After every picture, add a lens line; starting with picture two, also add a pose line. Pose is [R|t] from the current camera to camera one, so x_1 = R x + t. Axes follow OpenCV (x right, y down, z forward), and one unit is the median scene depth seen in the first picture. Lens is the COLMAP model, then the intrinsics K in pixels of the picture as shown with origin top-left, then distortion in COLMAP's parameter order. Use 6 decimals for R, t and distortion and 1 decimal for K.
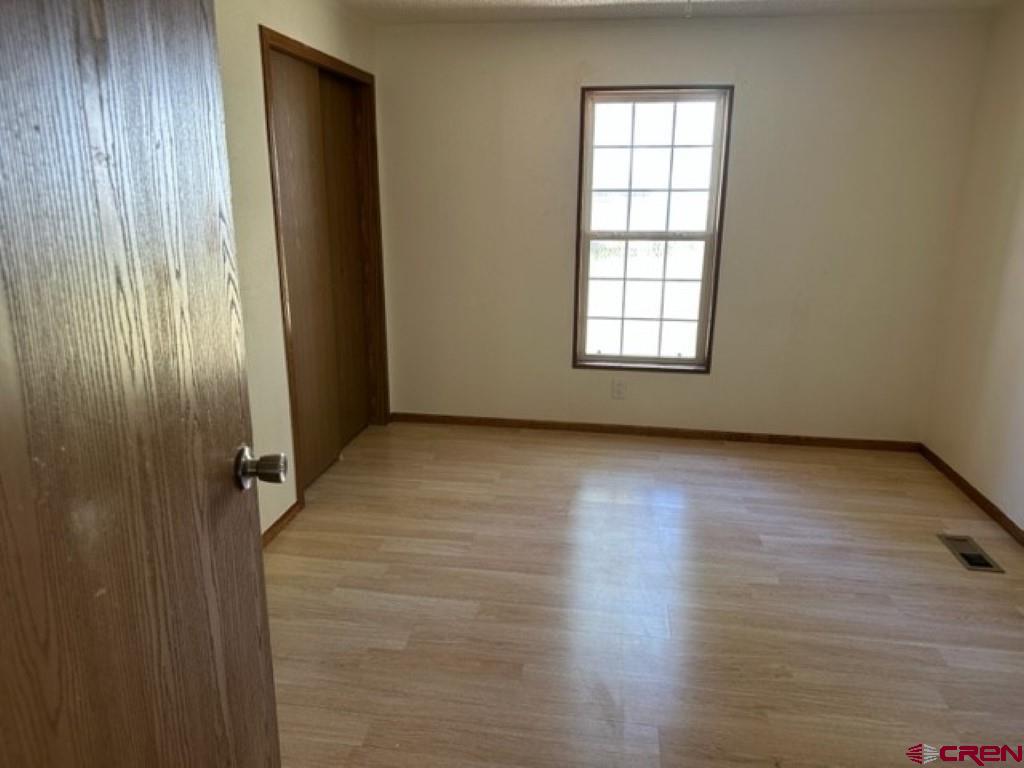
lens RADIAL K [[736.2, 0, 508.9], [0, 736.2, 389.4], [0, 0, 1]] dist [0.233196, -0.485189]
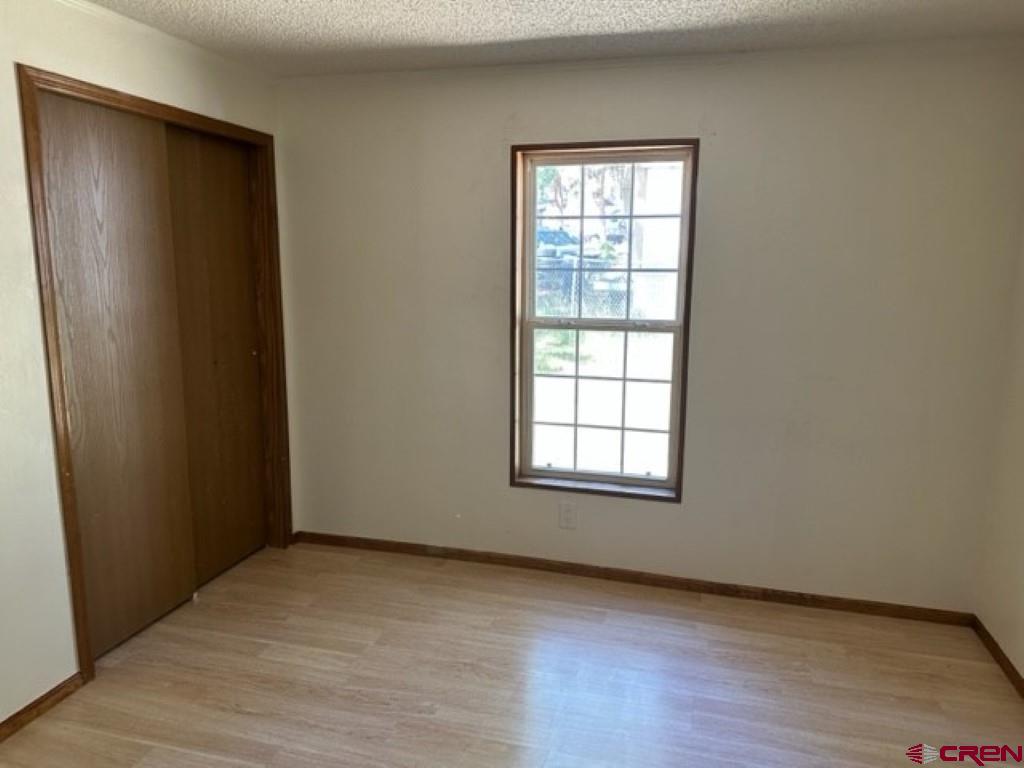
lens RADIAL K [[728.9, 0, 510.5], [0, 728.9, 389.3], [0, 0, 1]] dist [0.106802, -0.142744]
pose [[0.992973, 0.022747, -0.116135, 0.181641], [-0.033086, 0.995580, -0.087895, -0.065968], [0.113622, 0.091120, 0.989337, 0.226896]]
